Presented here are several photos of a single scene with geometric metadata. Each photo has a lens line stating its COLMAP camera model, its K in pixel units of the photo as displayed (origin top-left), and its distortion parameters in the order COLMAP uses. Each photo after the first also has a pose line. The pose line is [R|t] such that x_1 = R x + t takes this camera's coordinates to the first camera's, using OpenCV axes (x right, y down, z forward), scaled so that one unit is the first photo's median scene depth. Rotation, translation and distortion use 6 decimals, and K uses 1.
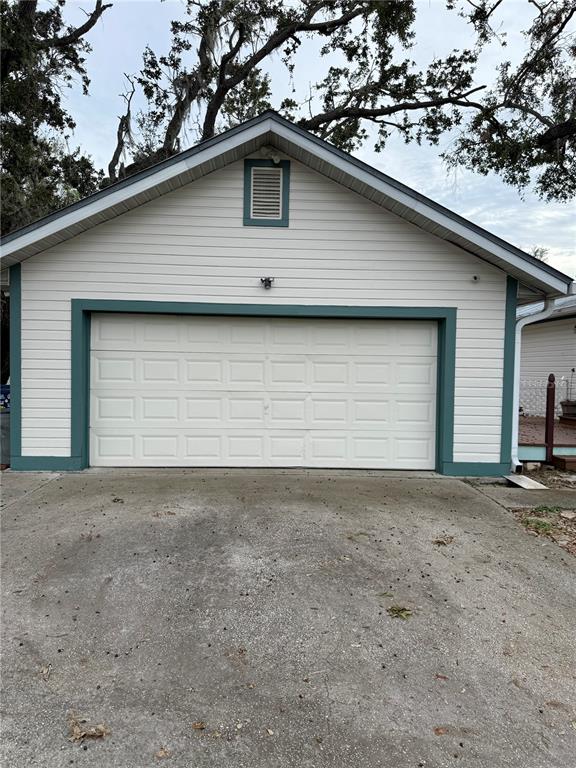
lens RADIAL K [[543.2, 0, 285.7], [0, 543.2, 385.8], [0, 0, 1]] dist [0.032289, -0.041241]
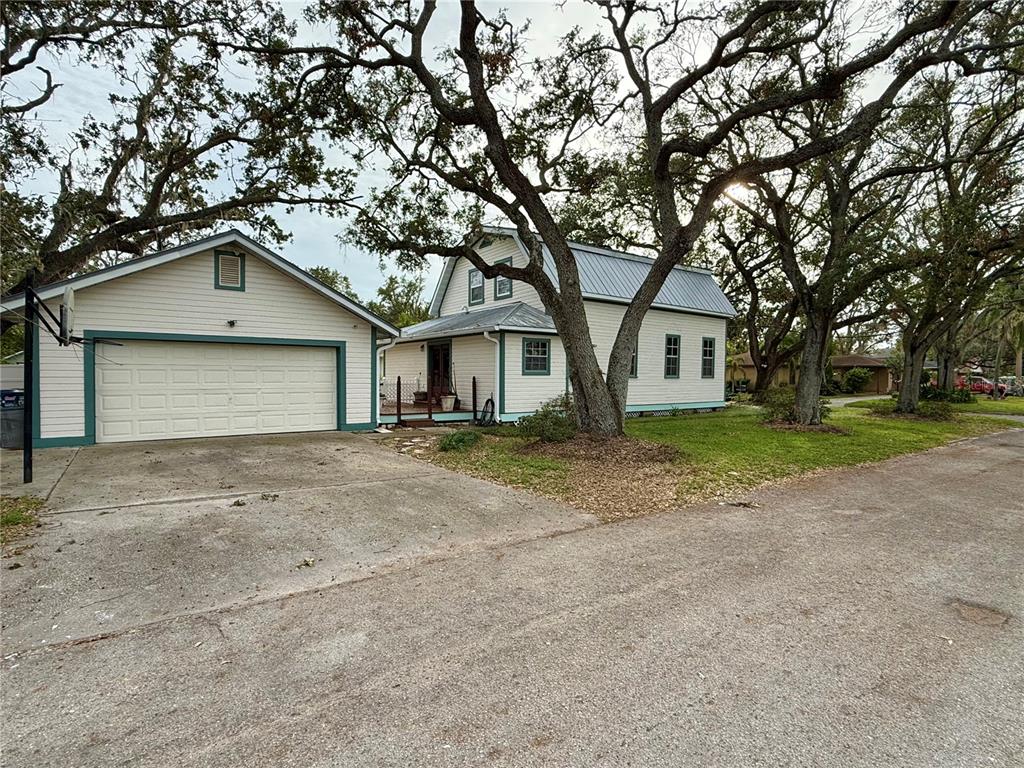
lens RADIAL K [[510.0, 0, 509.8], [0, 510.0, 383.6], [0, 0, 1]] dist [0.000097, 0.000733]
pose [[0.829780, -0.022278, 0.557646, -0.186860], [0.026853, 0.999639, -0.000021, 0.016718], [-0.557445, 0.014992, 0.830079, -0.718125]]
